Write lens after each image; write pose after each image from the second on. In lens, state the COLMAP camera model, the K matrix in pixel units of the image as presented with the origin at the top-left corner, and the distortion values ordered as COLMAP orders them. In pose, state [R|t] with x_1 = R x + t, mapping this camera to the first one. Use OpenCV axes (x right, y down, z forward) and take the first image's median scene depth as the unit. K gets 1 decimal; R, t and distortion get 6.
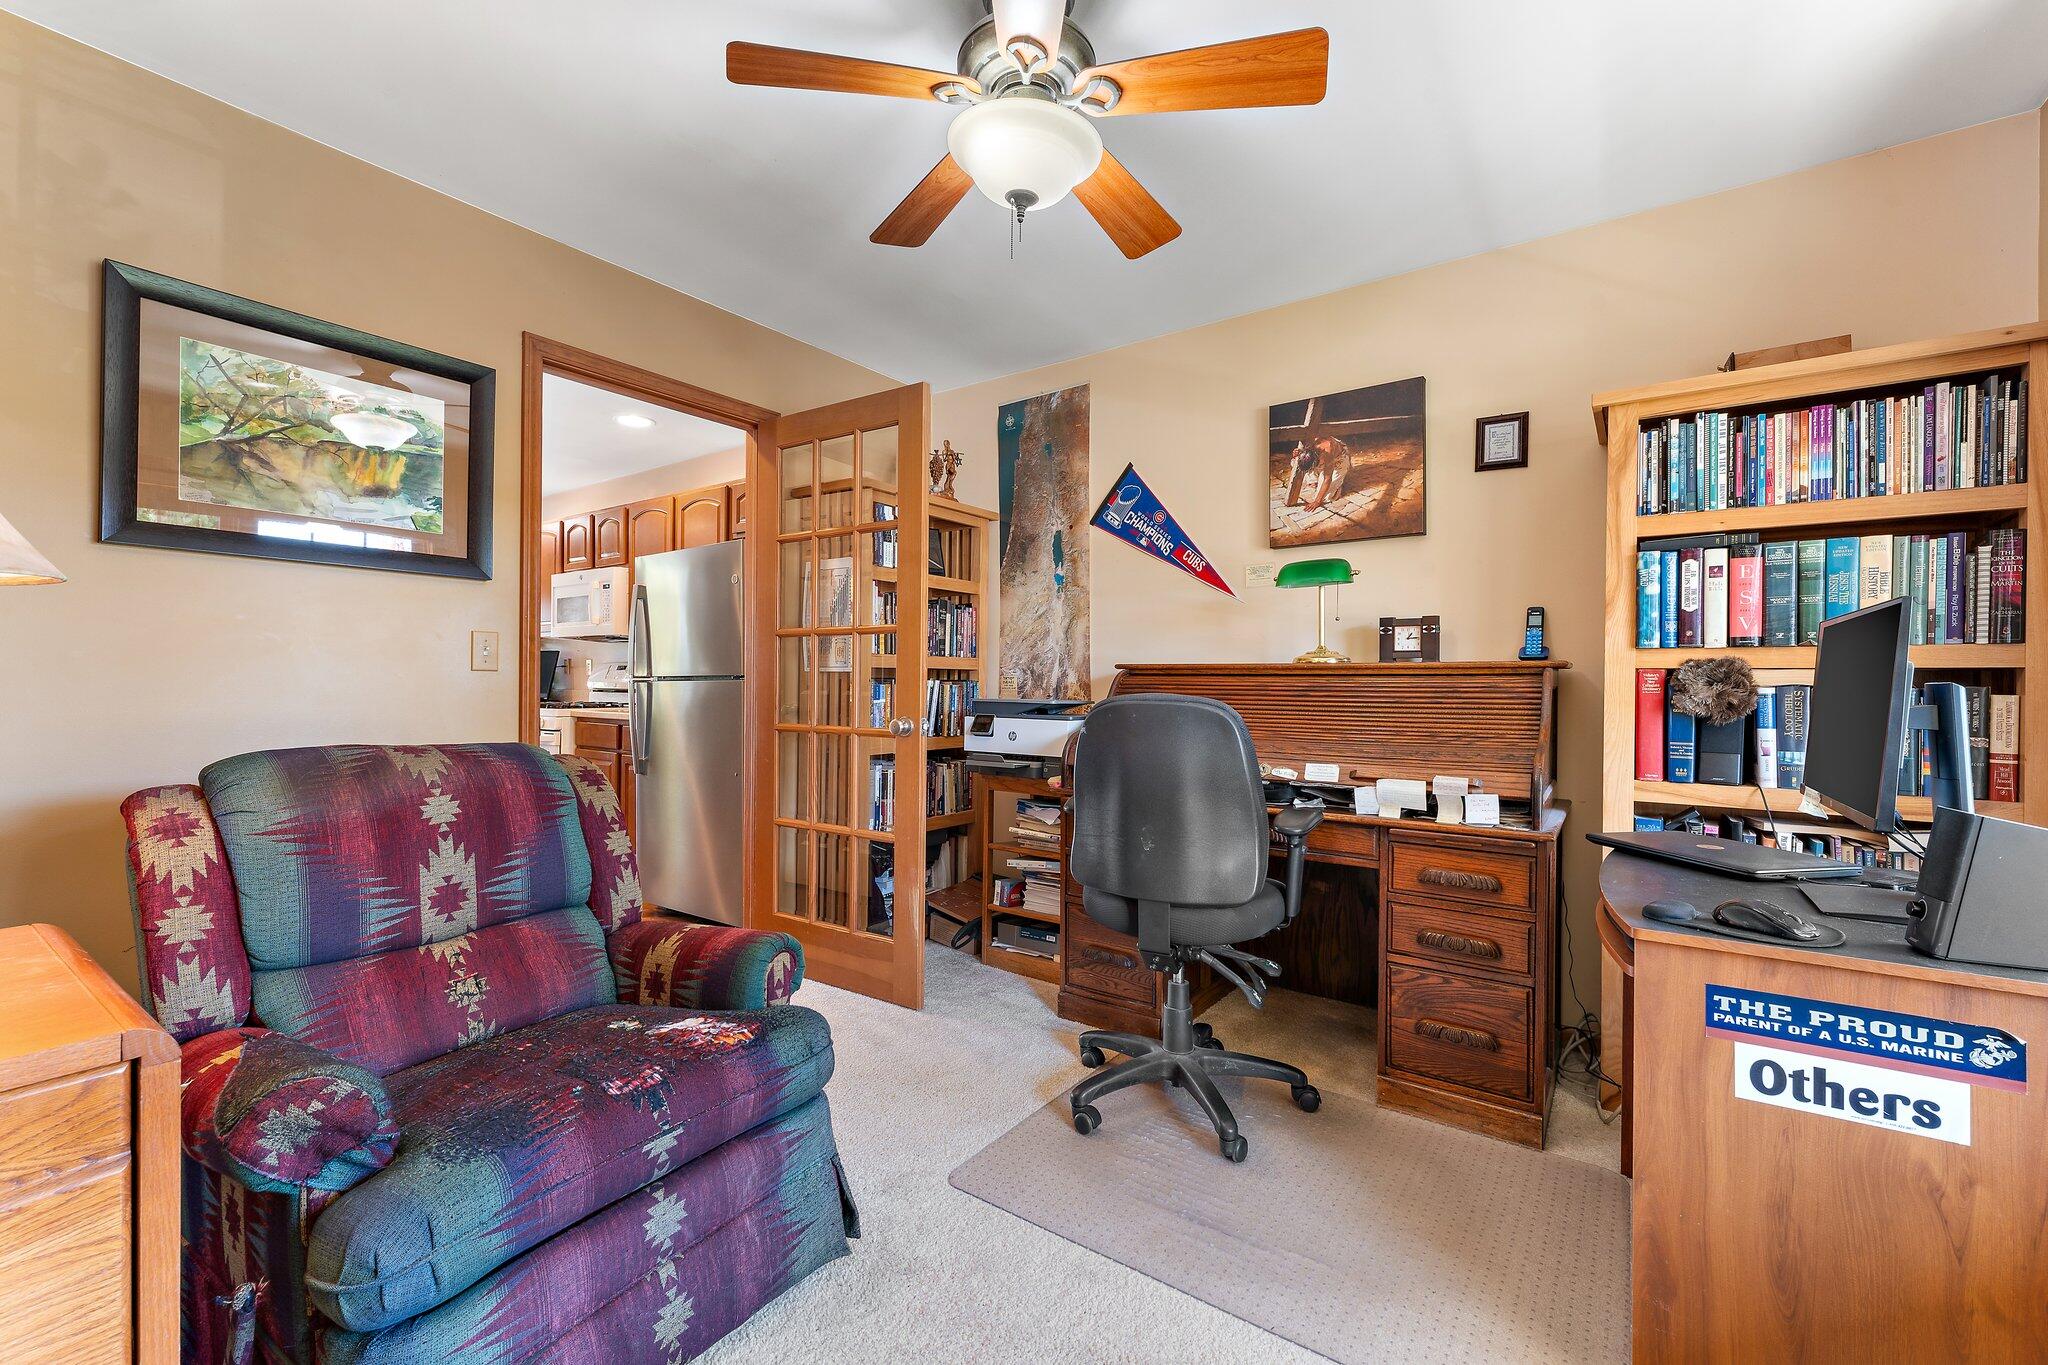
lens RADIAL K [[840.2, 0, 1019.1], [0, 840.2, 686.2], [0, 0, 1]] dist [-0.006421, 0.000721]
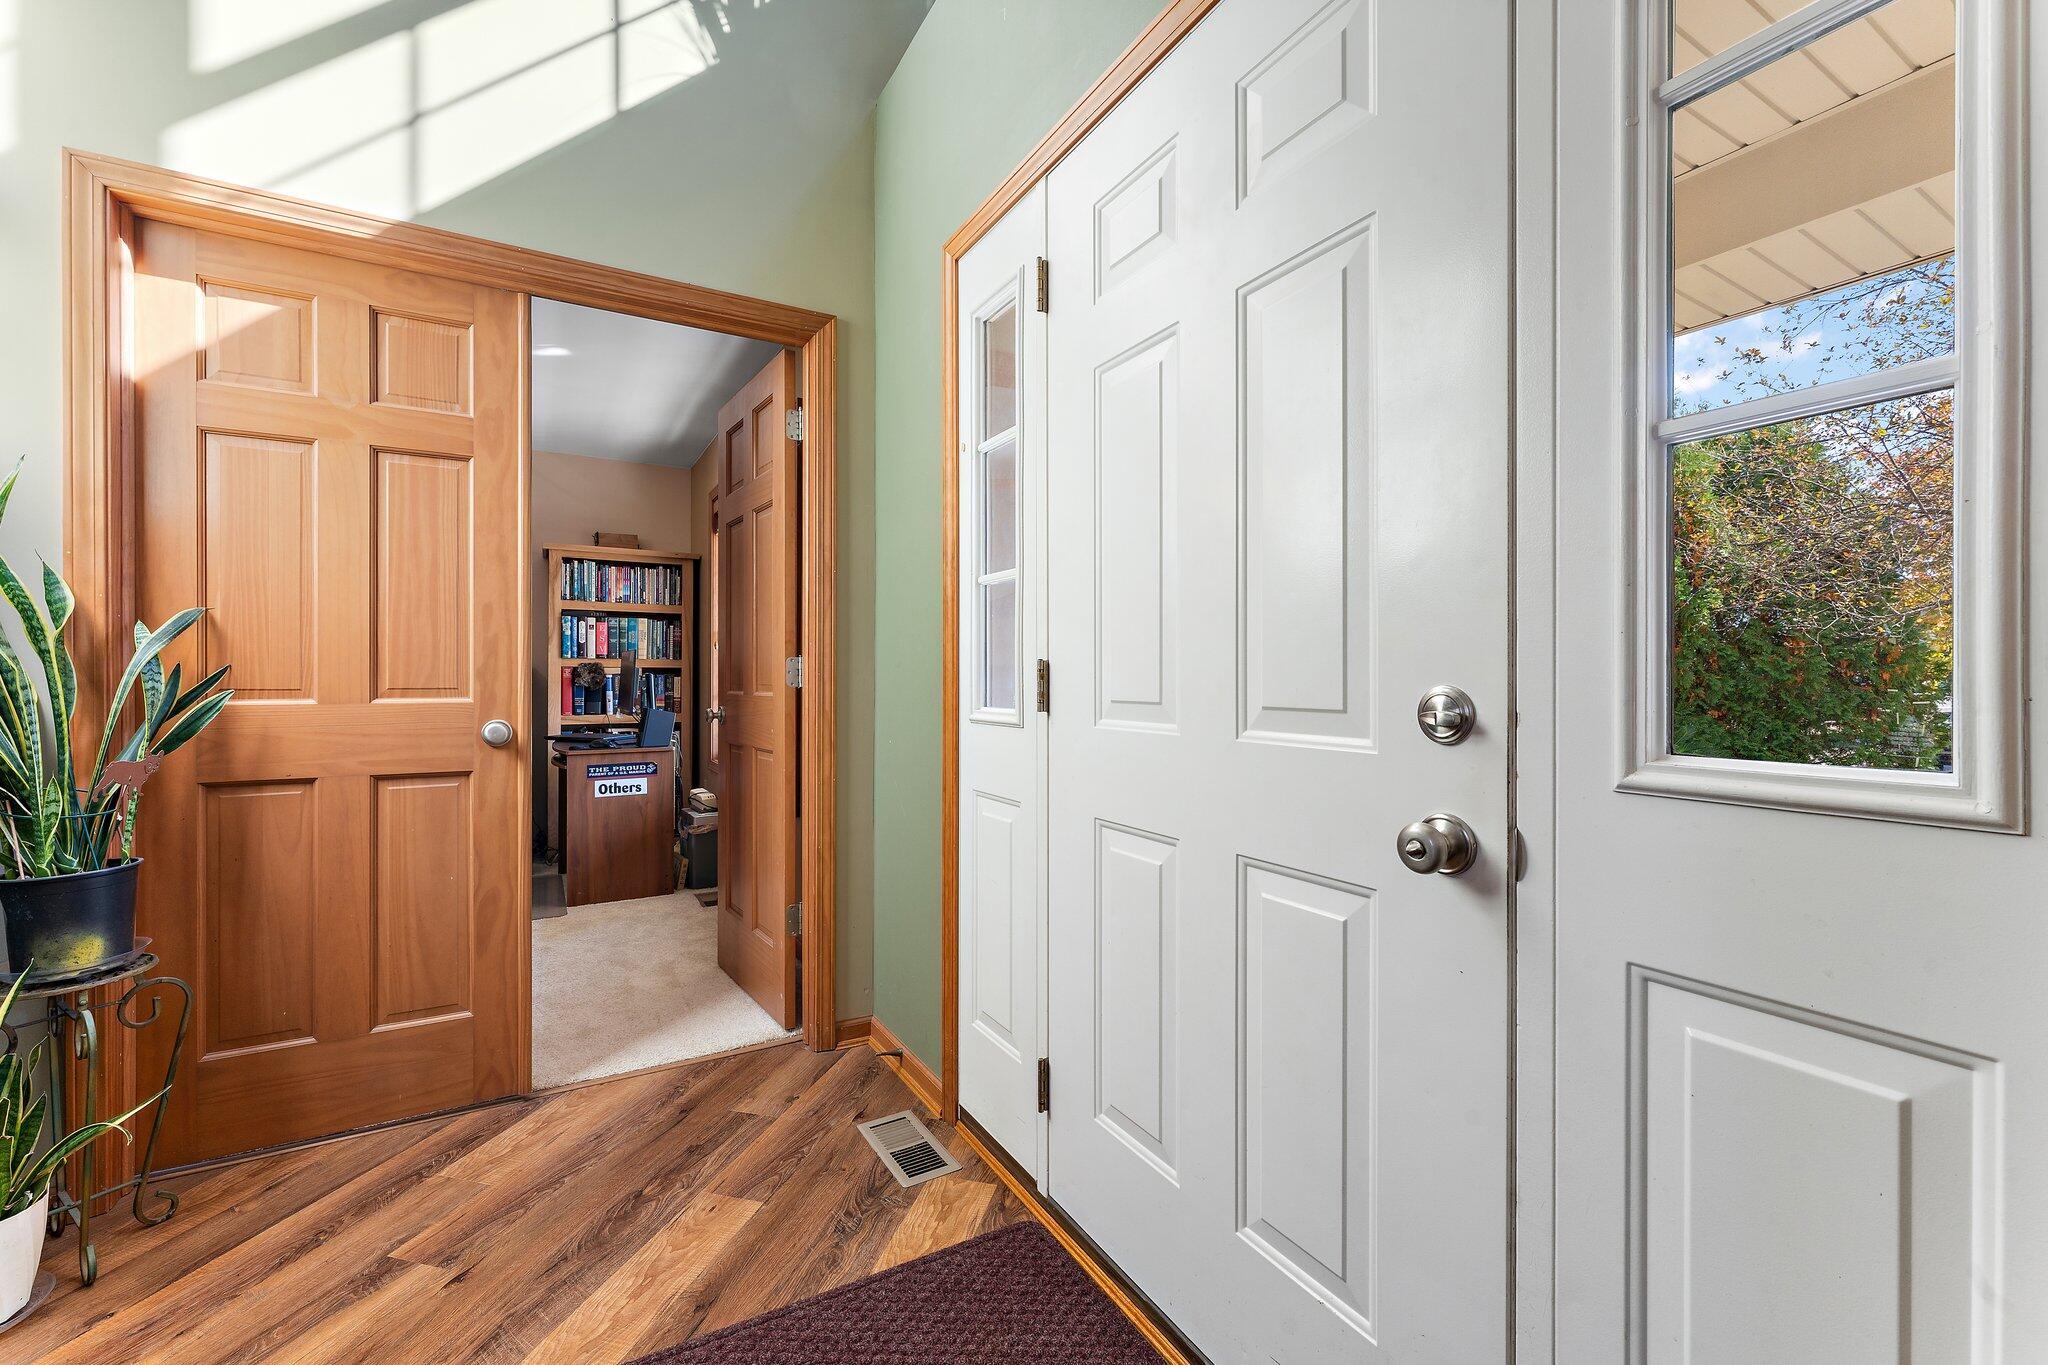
lens RADIAL K [[840.2, 0, 1014.7], [0, 840.2, 681.3], [0, 0, 1]] dist [-0.006421, 0.000721]
pose [[0.409725, -0.008162, 0.912172, -0.902286], [0.003749, 0.999967, 0.007263, 0.007510], [-0.912201, 0.000444, 0.409742, -1.138850]]
